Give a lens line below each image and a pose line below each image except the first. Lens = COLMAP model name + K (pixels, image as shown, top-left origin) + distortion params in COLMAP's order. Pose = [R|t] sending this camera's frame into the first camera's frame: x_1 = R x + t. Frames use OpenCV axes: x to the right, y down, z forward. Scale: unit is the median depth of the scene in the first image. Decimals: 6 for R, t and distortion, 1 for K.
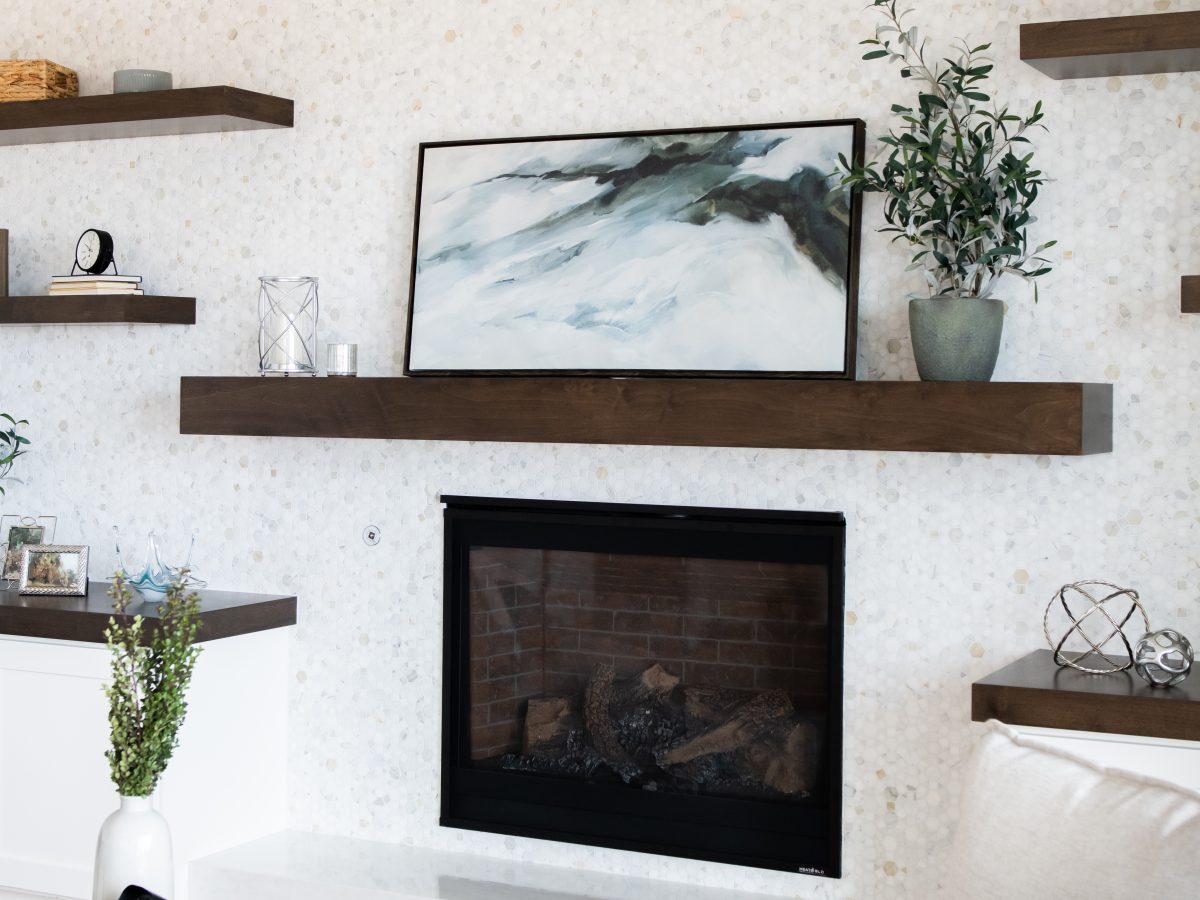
lens RADIAL K [[1868.8, 0, 642.9], [0, 1868.8, 369.5], [0, 0, 1]] dist [-0.008453, 0.000000]
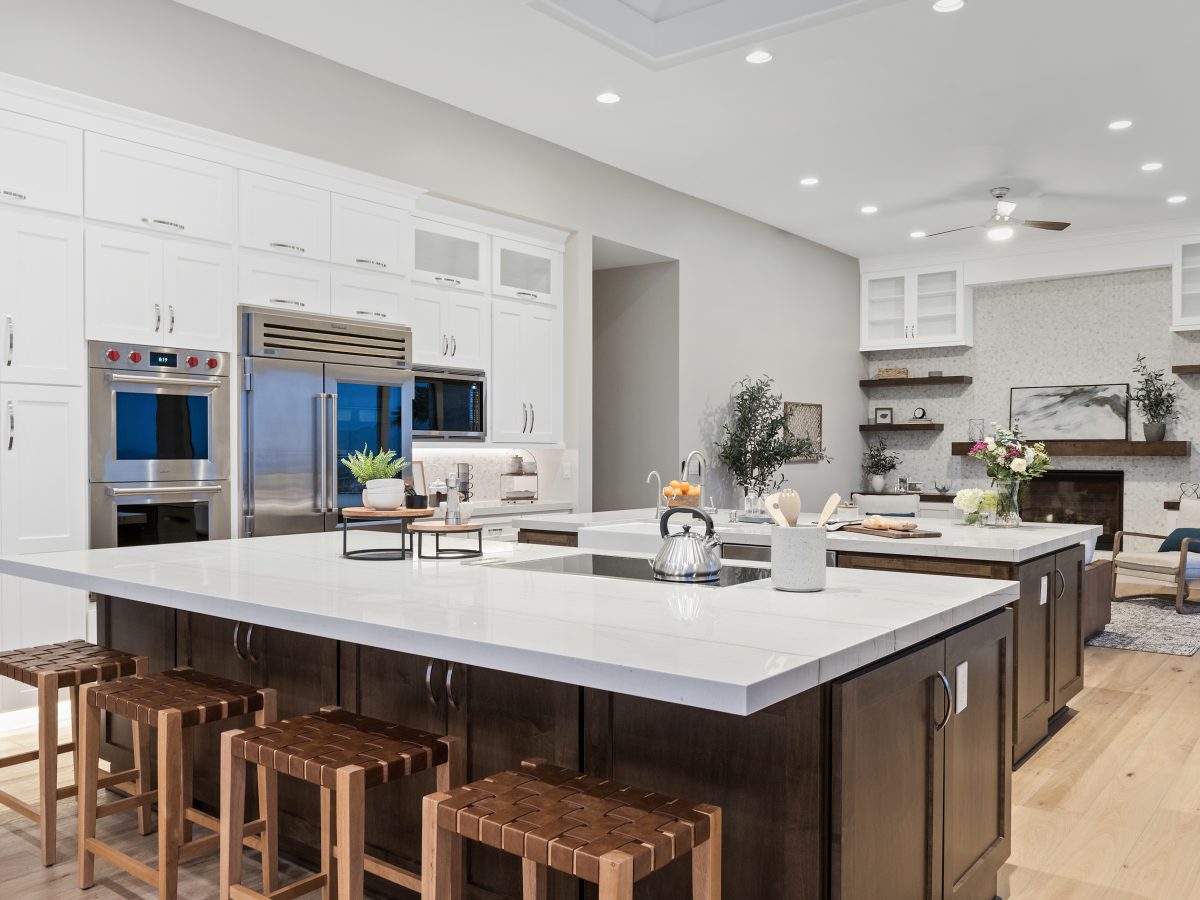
lens RADIAL K [[993.5, 0, 614.0], [0, 993.5, 471.9], [0, 0, 1]] dist [-0.000067, -0.019745]
pose [[0.980406, -0.006745, -0.196874, -0.600376], [0.012677, 0.999502, 0.028888, -0.004913], [0.196582, -0.030818, 0.980003, -1.521163]]
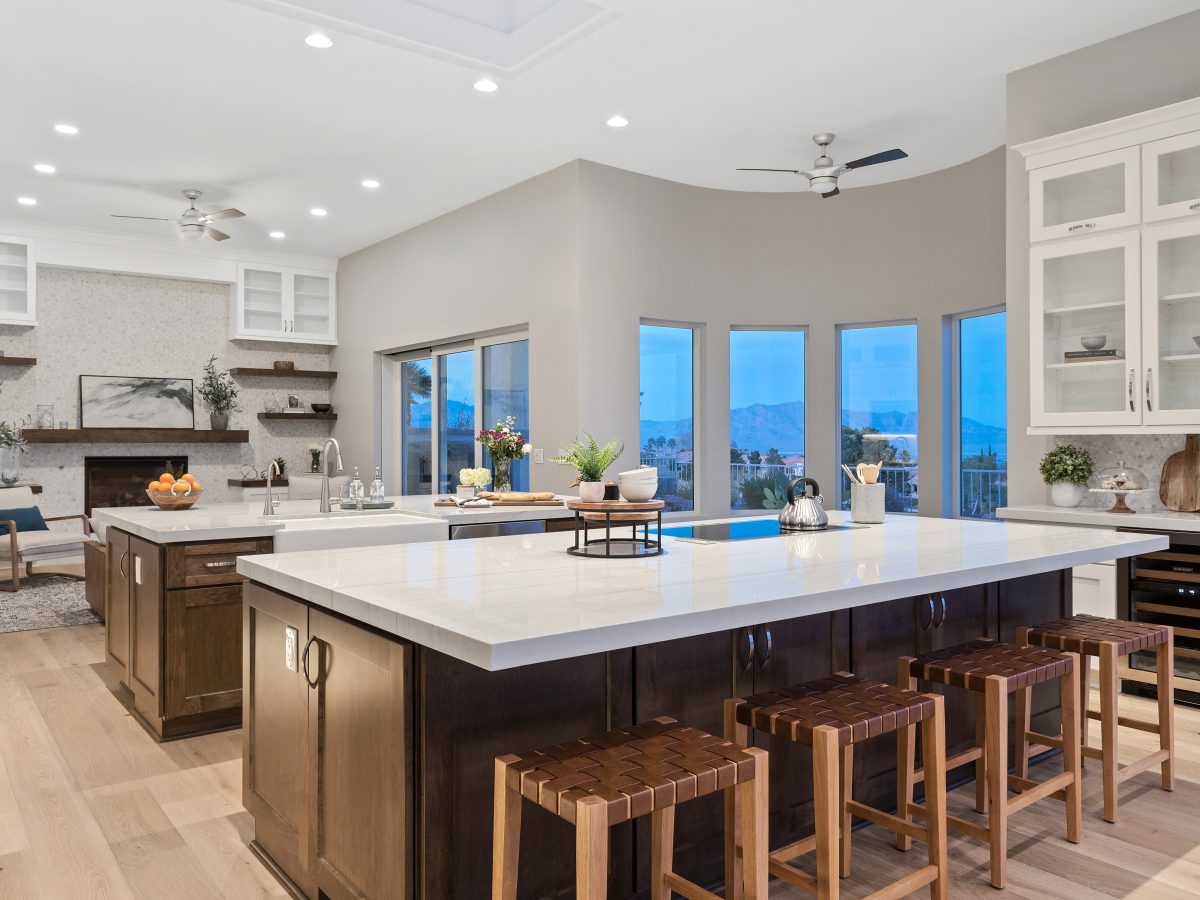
lens RADIAL K [[910.5, 0, 601.4], [0, 910.5, 447.8], [0, 0, 1]] dist [0.012593, -0.022398]
pose [[0.439212, -0.018857, 0.898186, -1.562574], [-0.005051, 0.999712, 0.023458, -0.009145], [-0.898369, -0.014839, 0.438990, -1.057409]]
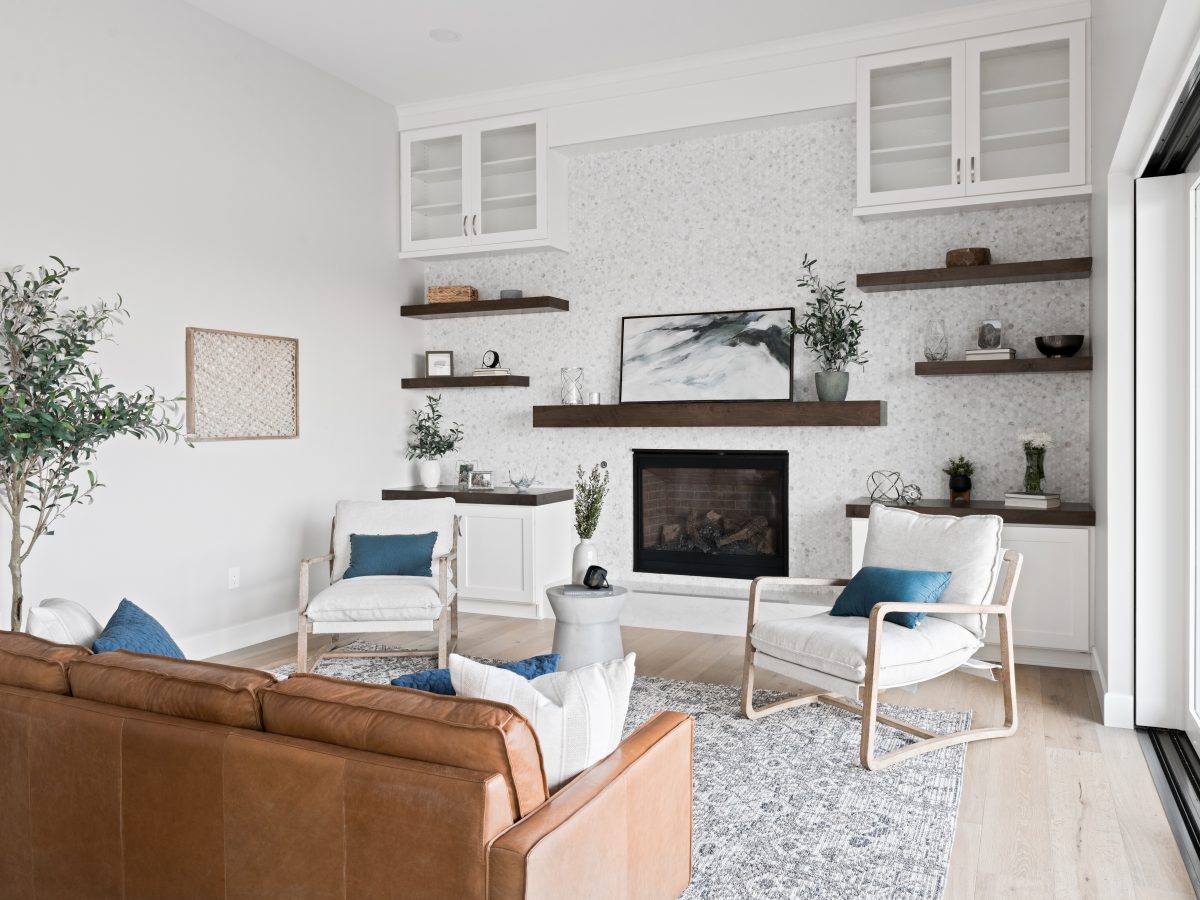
lens RADIAL K [[910.5, 0, 626.8], [0, 910.5, 436.3], [0, 0, 1]] dist [0.012593, -0.022398]
pose [[0.999070, -0.016641, 0.039771, -0.176738], [0.015639, 0.999556, 0.025374, 0.017168], [-0.040175, -0.024729, 0.998887, -0.321875]]
